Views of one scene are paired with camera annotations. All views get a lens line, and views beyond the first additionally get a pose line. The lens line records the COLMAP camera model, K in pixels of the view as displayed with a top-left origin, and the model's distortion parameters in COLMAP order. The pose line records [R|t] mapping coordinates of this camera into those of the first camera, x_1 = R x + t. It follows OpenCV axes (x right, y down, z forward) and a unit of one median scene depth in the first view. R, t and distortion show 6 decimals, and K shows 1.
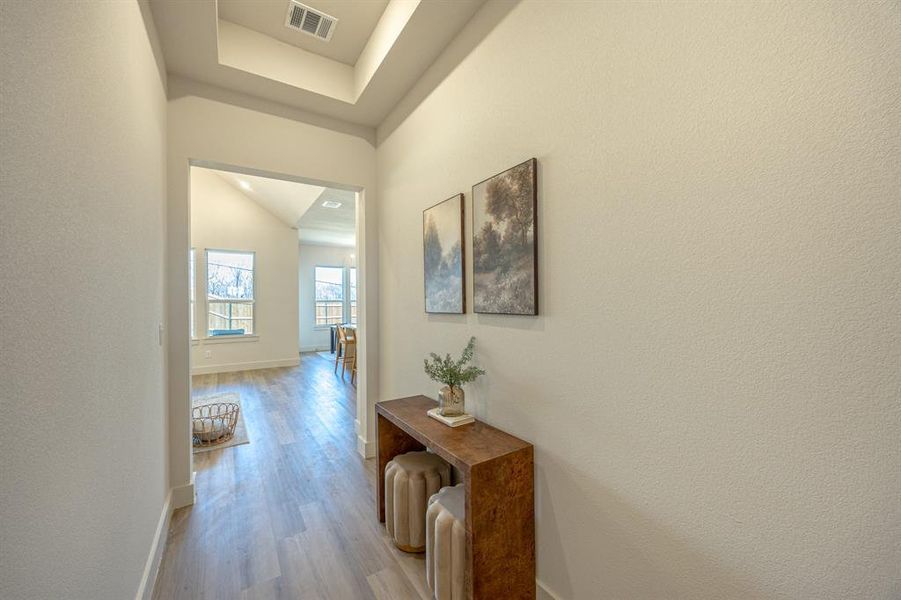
lens RADIAL K [[352.5, 0, 447.6], [0, 352.5, 300.3], [0, 0, 1]] dist [0.003007, -0.000141]
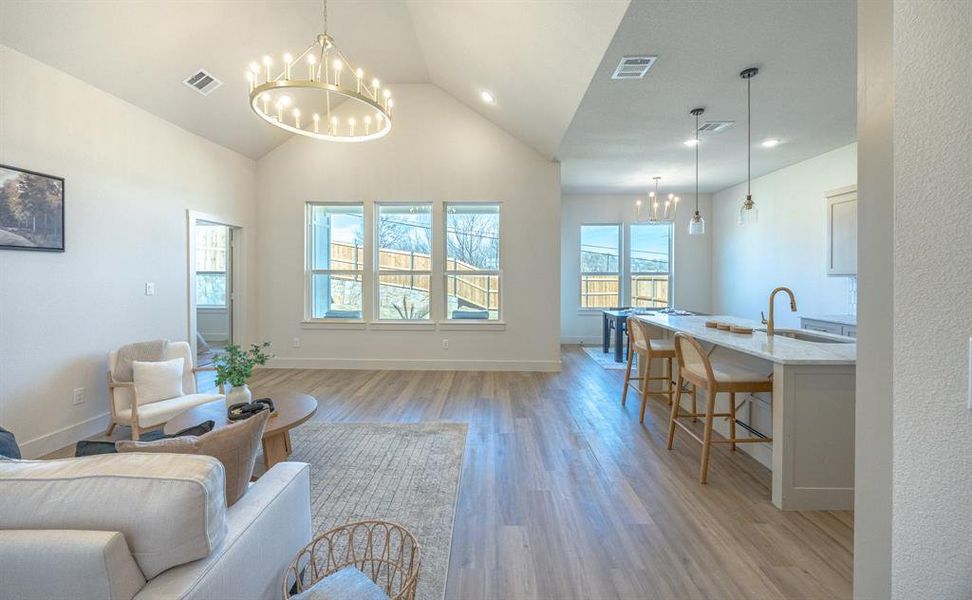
lens RADIAL K [[369.6, 0, 487.8], [0, 369.6, 276.3], [0, 0, 1]] dist [-0.001270, 0.000018]
pose [[0.838852, 0.009066, -0.544283, -0.151535], [-0.004930, 0.999947, 0.009056, 0.002804], [0.544337, -0.004913, 0.838853, 0.329193]]
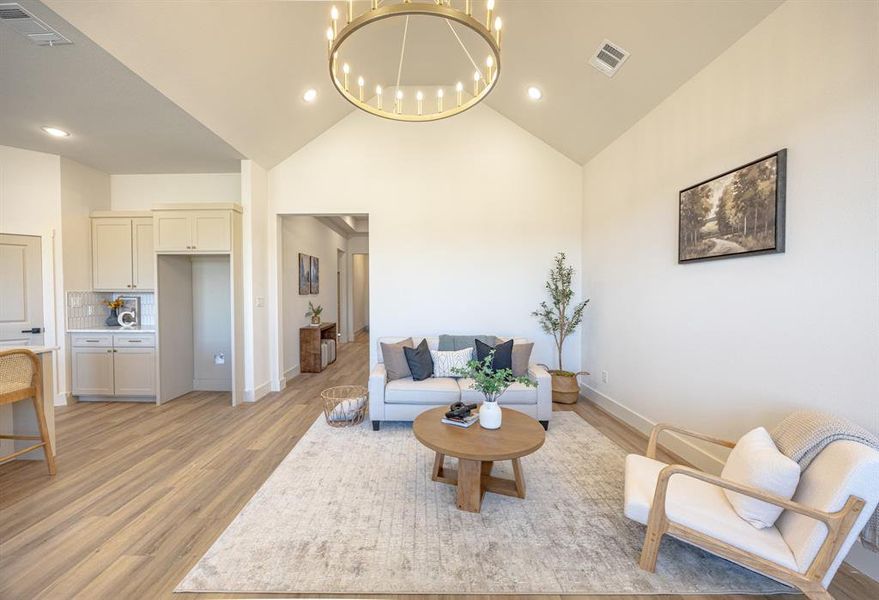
lens RADIAL K [[339.2, 0, 410.7], [0, 339.2, 301.2], [0, 0, 1]] dist [-0.002272, -0.000214]
pose [[-0.827691, -0.003674, 0.561172, -0.596295], [0.006912, 0.999836, 0.016741, 0.013110], [-0.561141, 0.017735, -0.827530, 0.737151]]
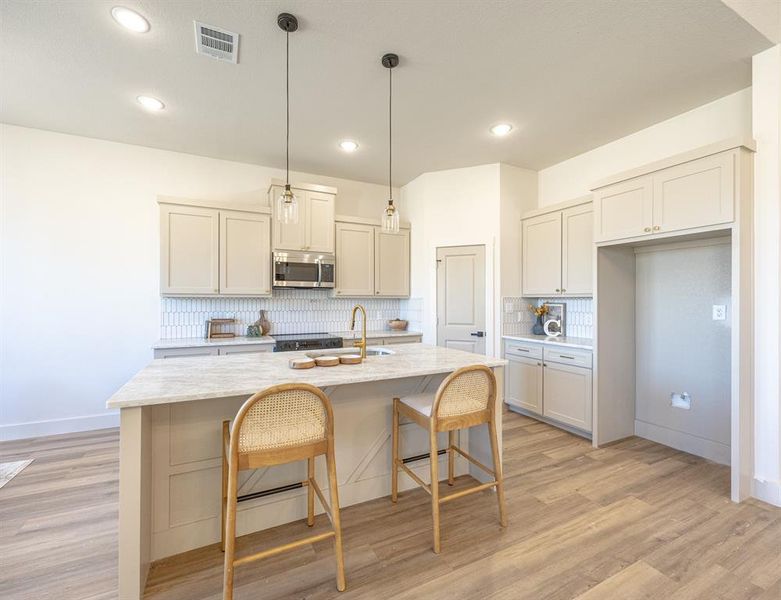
lens RADIAL K [[341.1, 0, 382.4], [0, 341.1, 301.9], [0, 0, 1]] dist [-0.002603, -0.000287]
pose [[0.109367, 0.004285, 0.993992, -0.412907], [-0.001984, 0.999990, -0.004093, 0.013221], [-0.993999, -0.001524, 0.109375, 0.729317]]
